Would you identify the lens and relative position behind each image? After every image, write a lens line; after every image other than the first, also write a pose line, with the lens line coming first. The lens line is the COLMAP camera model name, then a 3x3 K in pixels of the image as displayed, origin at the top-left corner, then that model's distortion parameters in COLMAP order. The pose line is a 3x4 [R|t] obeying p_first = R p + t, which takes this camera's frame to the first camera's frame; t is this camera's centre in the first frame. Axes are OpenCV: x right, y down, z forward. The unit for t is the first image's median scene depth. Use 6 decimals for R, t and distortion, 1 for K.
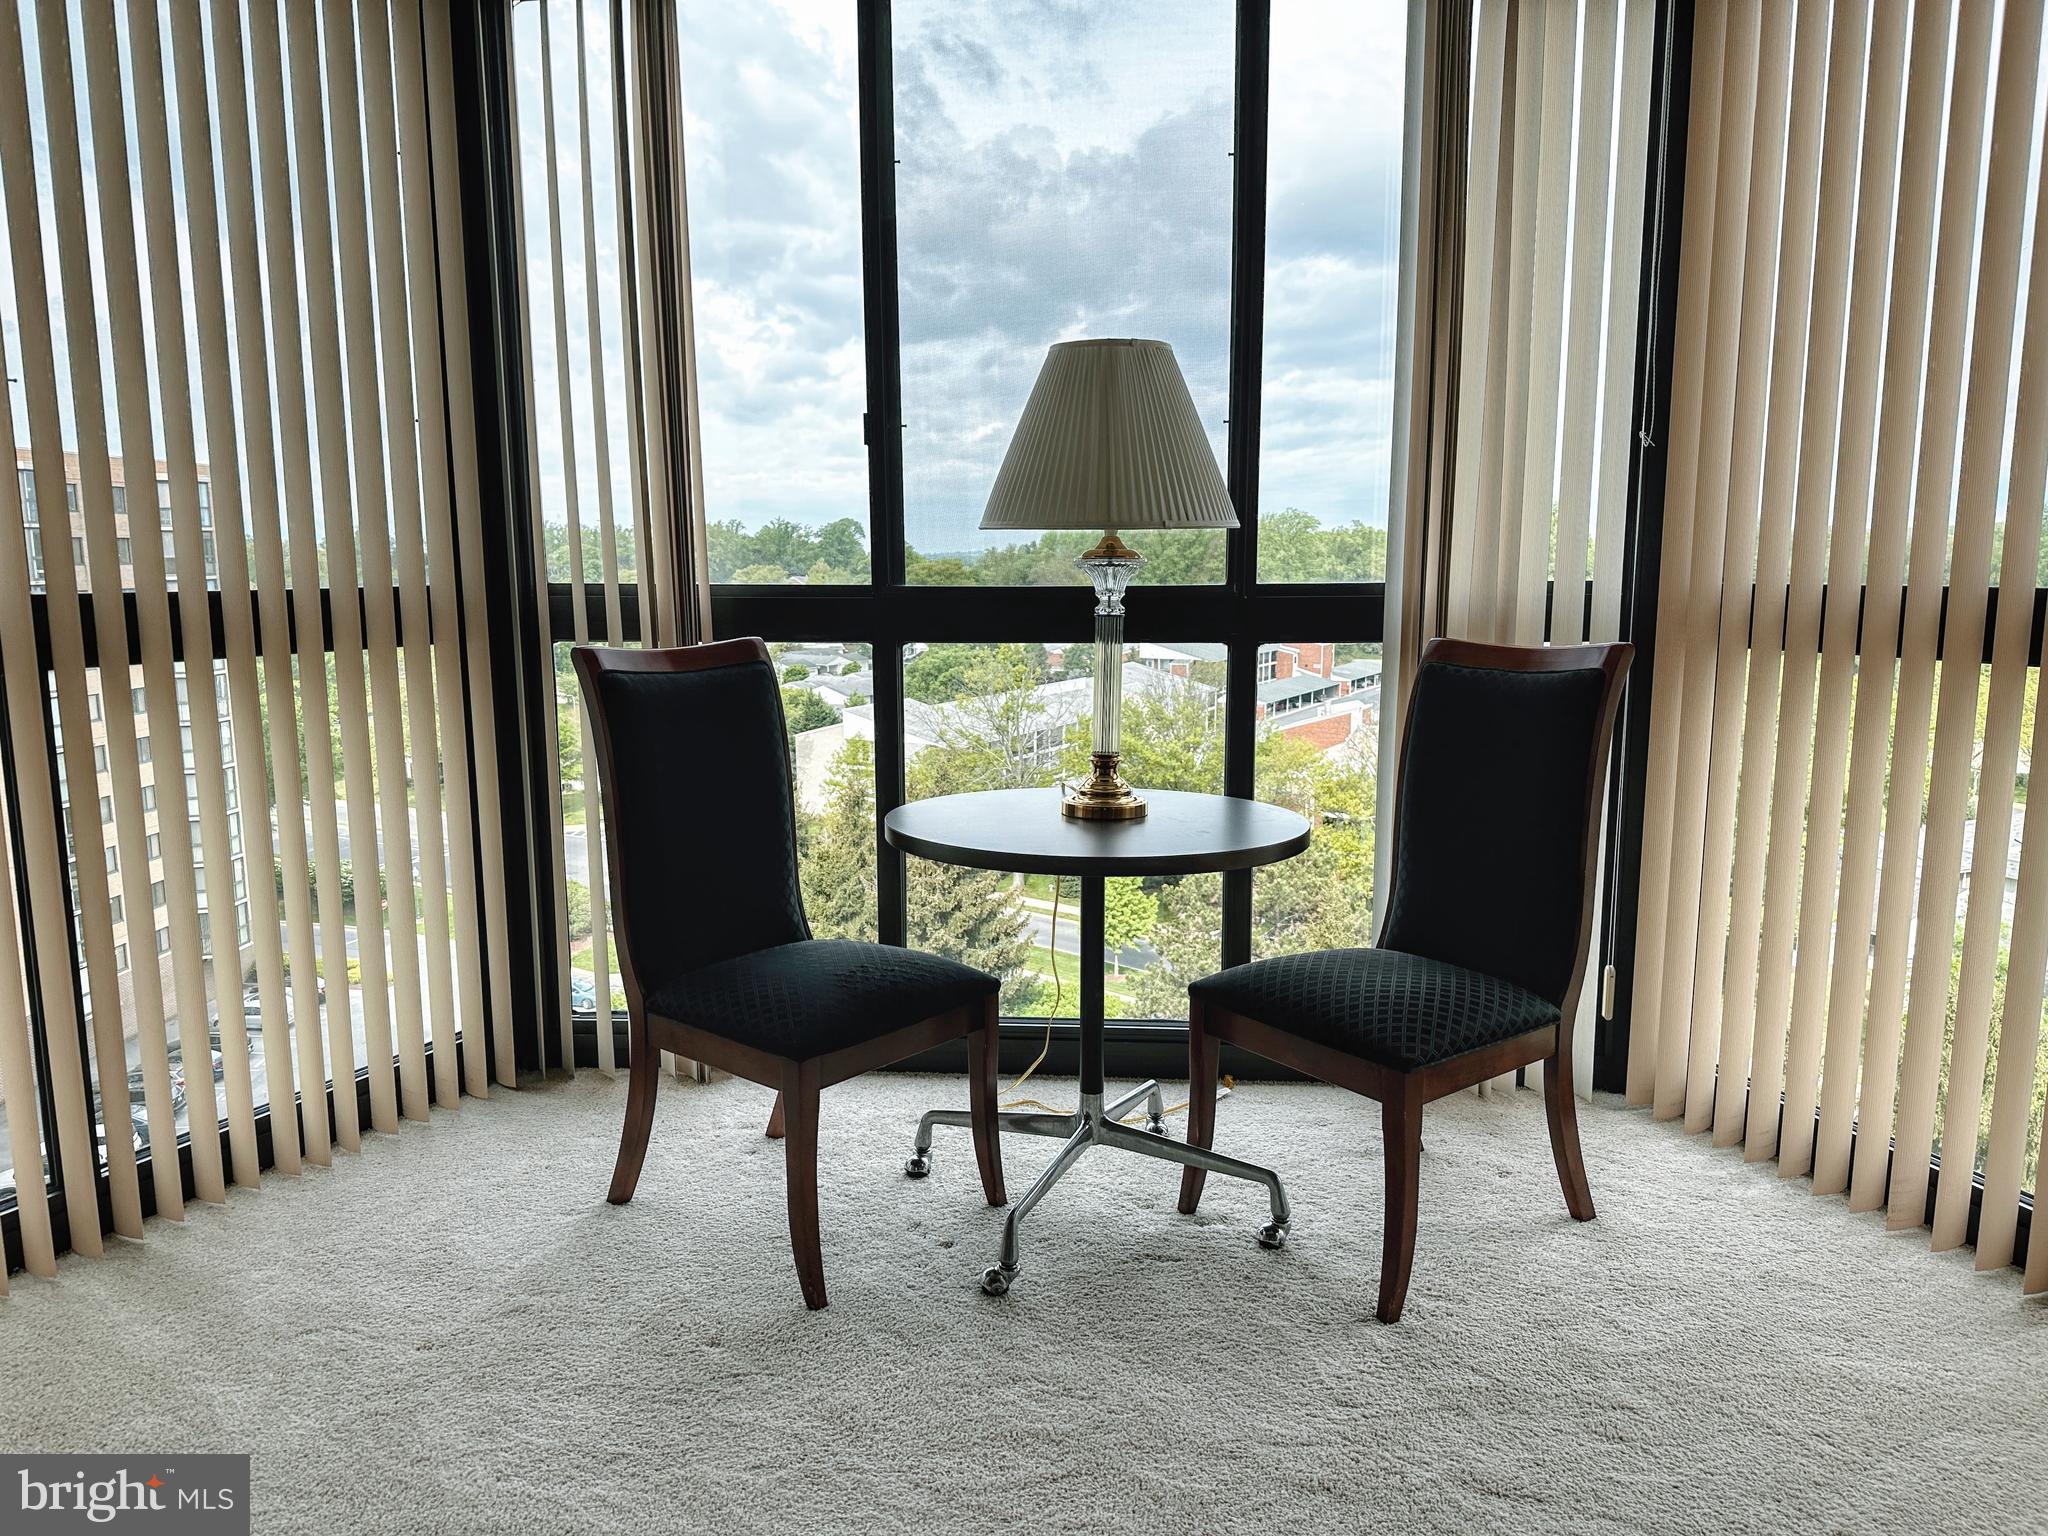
lens RADIAL K [[1432.0, 0, 1012.8], [0, 1432.0, 771.9], [0, 0, 1]] dist [0.085697, -0.125917]
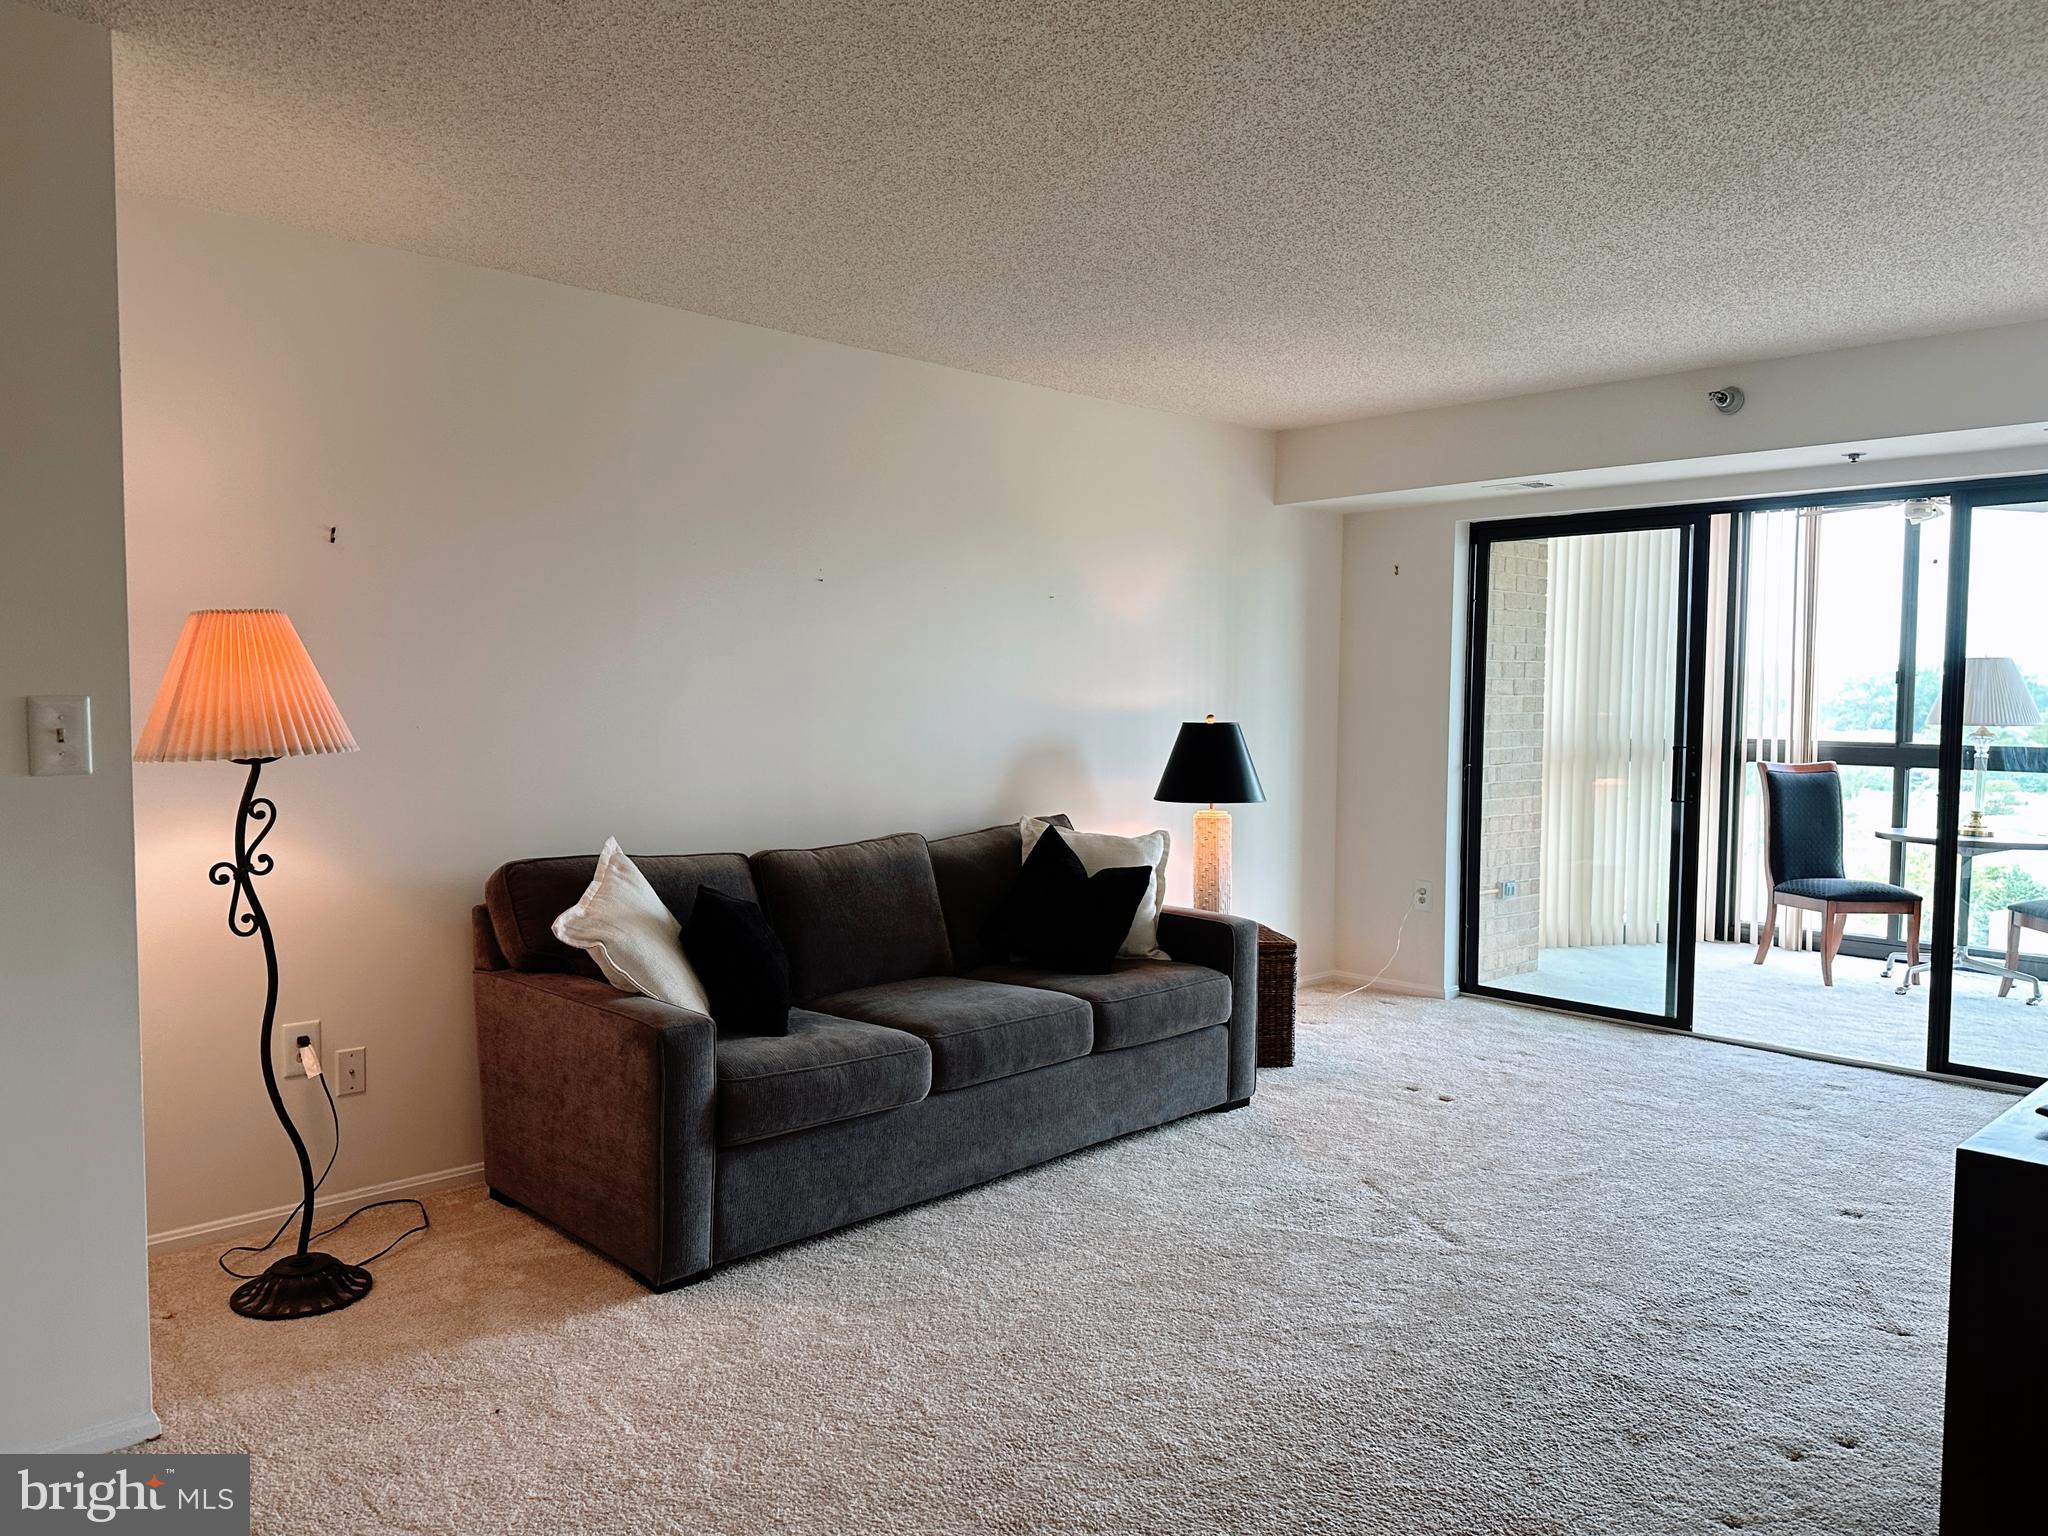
lens RADIAL K [[1482.0, 0, 1017.6], [0, 1482.0, 777.8], [0, 0, 1]] dist [0.106742, -0.144520]
pose [[0.739492, 0.049365, -0.671353, 0.590098], [-0.113701, 0.992138, -0.052289, 0.256055], [0.663494, 0.115001, 0.739291, -2.080797]]
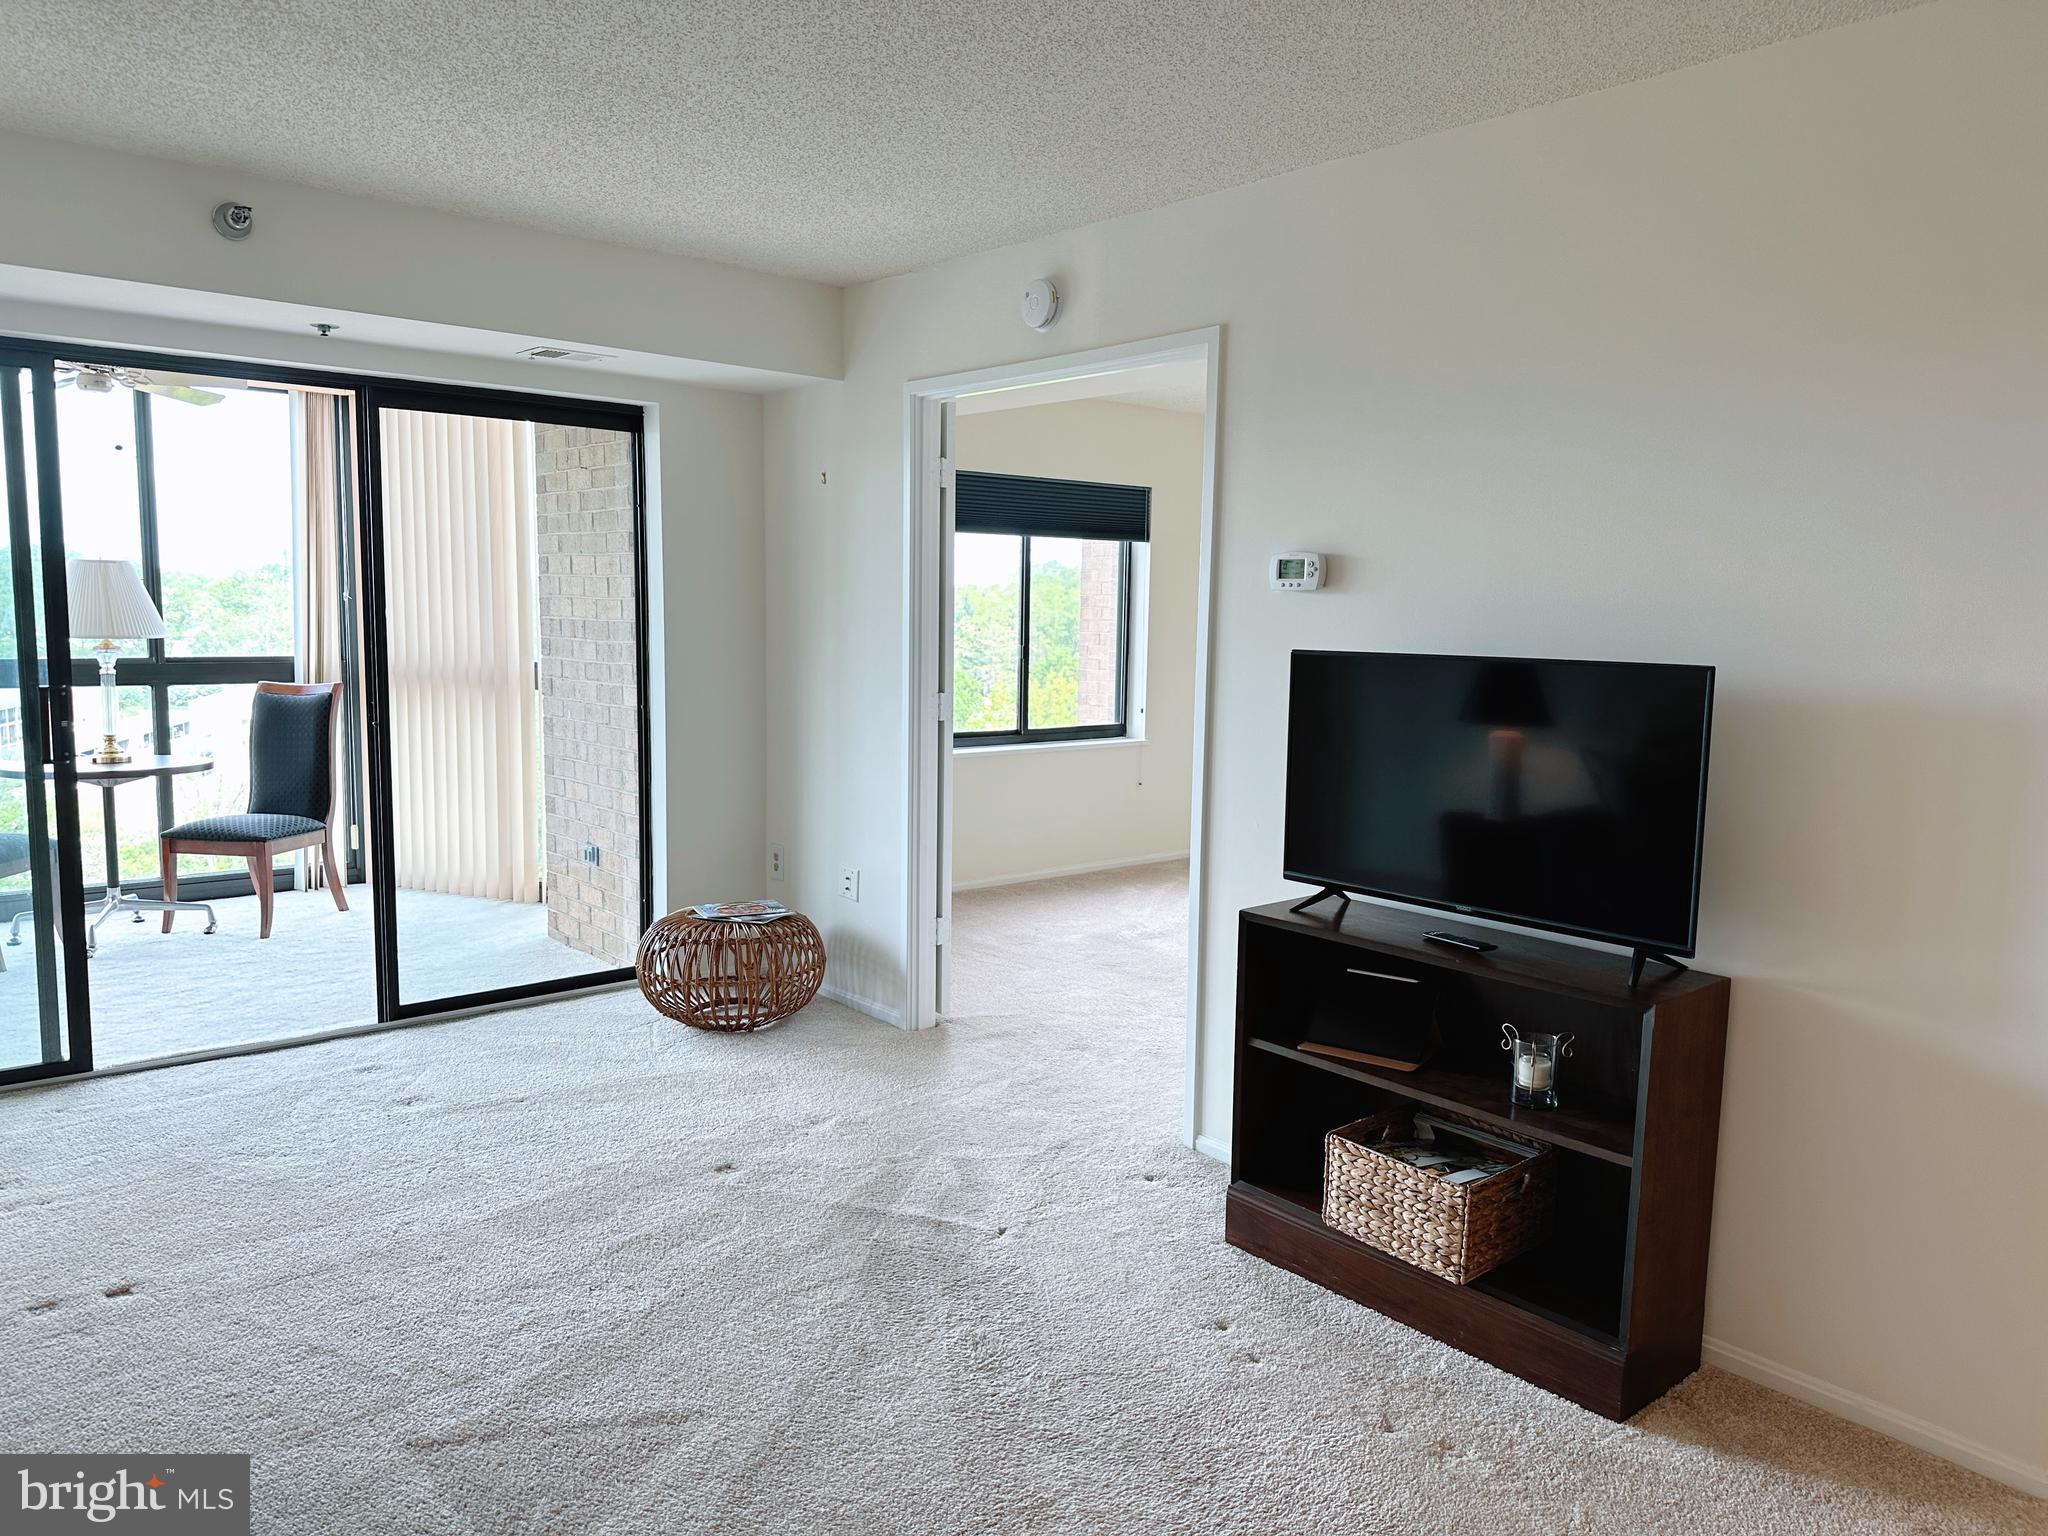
lens RADIAL K [[1432.0, 0, 1012.8], [0, 1432.0, 771.9], [0, 0, 1]] dist [0.085697, -0.125917]
pose [[0.711694, -0.064985, 0.699478, -0.513588], [0.086335, 0.996255, 0.004714, 0.153245], [-0.697164, 0.057034, 0.714639, -1.585499]]
